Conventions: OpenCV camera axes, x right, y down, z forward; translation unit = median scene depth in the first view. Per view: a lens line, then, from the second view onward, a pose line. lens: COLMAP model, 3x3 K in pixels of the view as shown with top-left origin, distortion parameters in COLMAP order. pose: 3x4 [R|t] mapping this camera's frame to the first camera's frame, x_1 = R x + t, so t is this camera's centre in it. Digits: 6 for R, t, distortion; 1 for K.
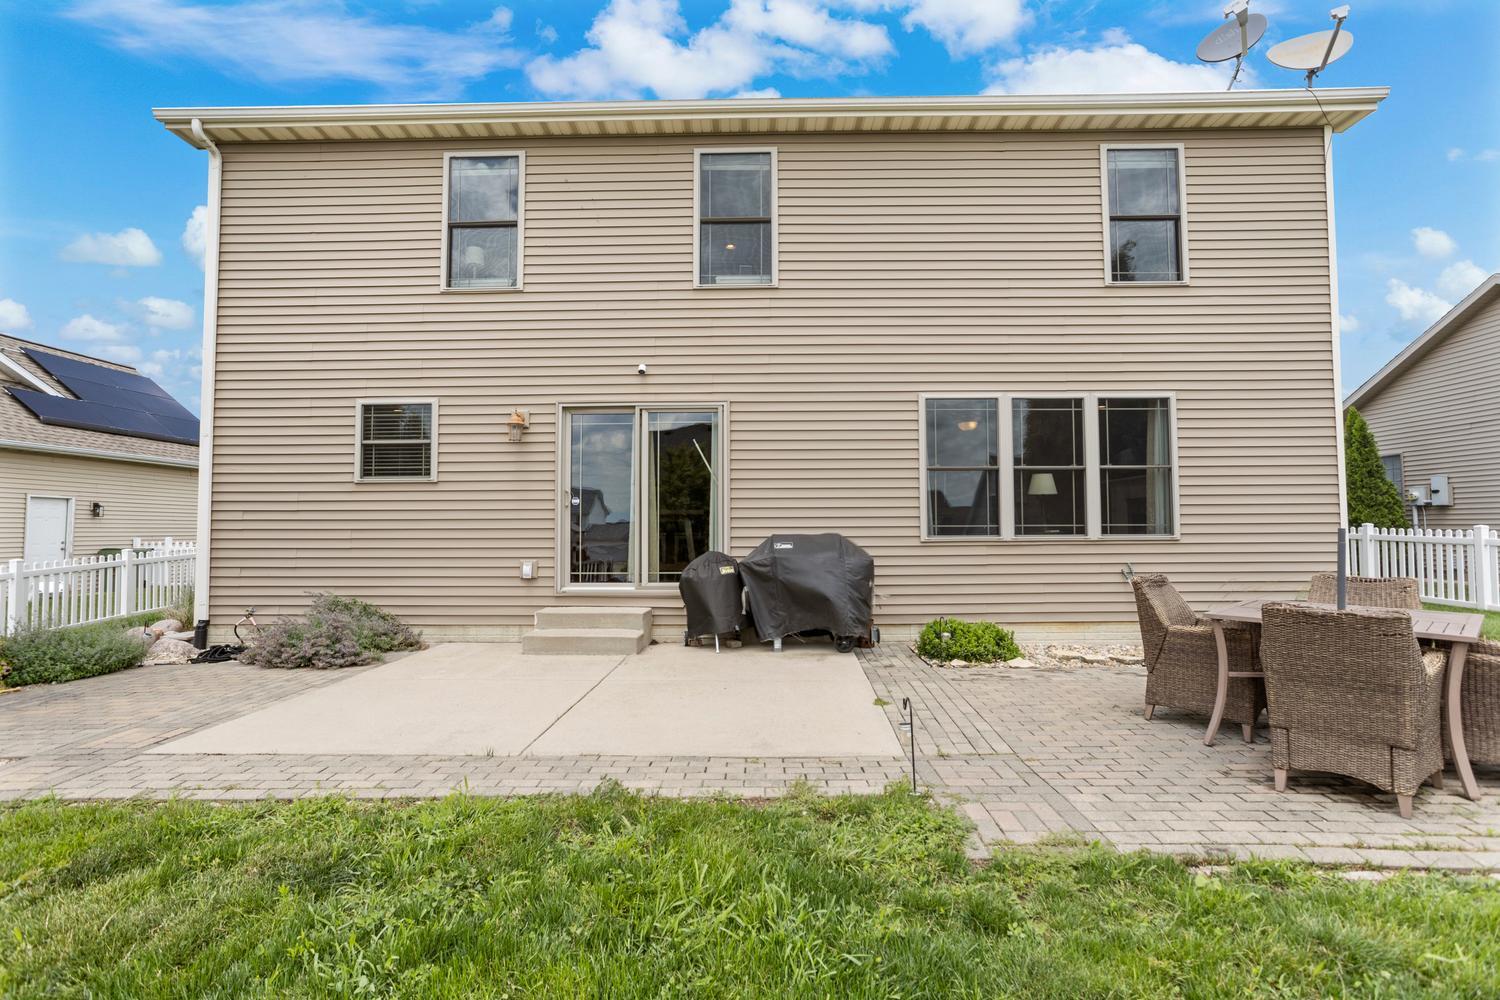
lens RADIAL K [[716.1, 0, 750.0], [0, 716.1, 500.0], [0, 0, 1]] dist [-0.034316, 0.015321]
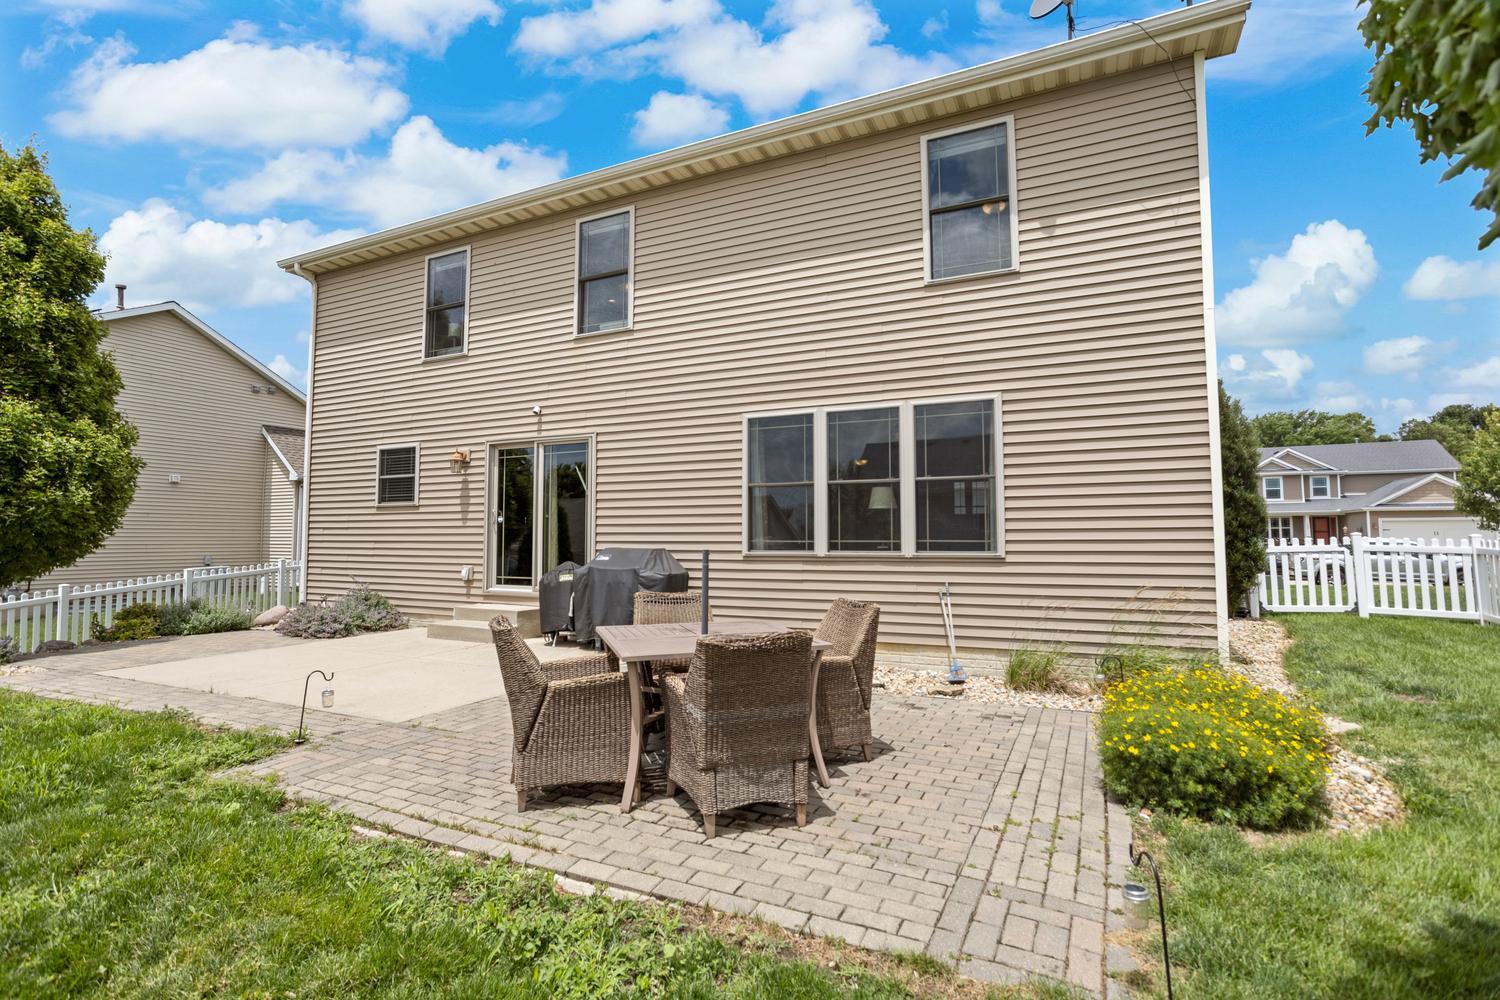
lens RADIAL K [[732.3, 0, 743.2], [0, 732.3, 492.0], [0, 0, 1]] dist [-0.050126, 0.032657]
pose [[0.906756, -0.023857, -0.420981, 0.683033], [0.020651, 0.999713, -0.012171, -0.022018], [0.421151, 0.002342, 0.906988, 0.023549]]
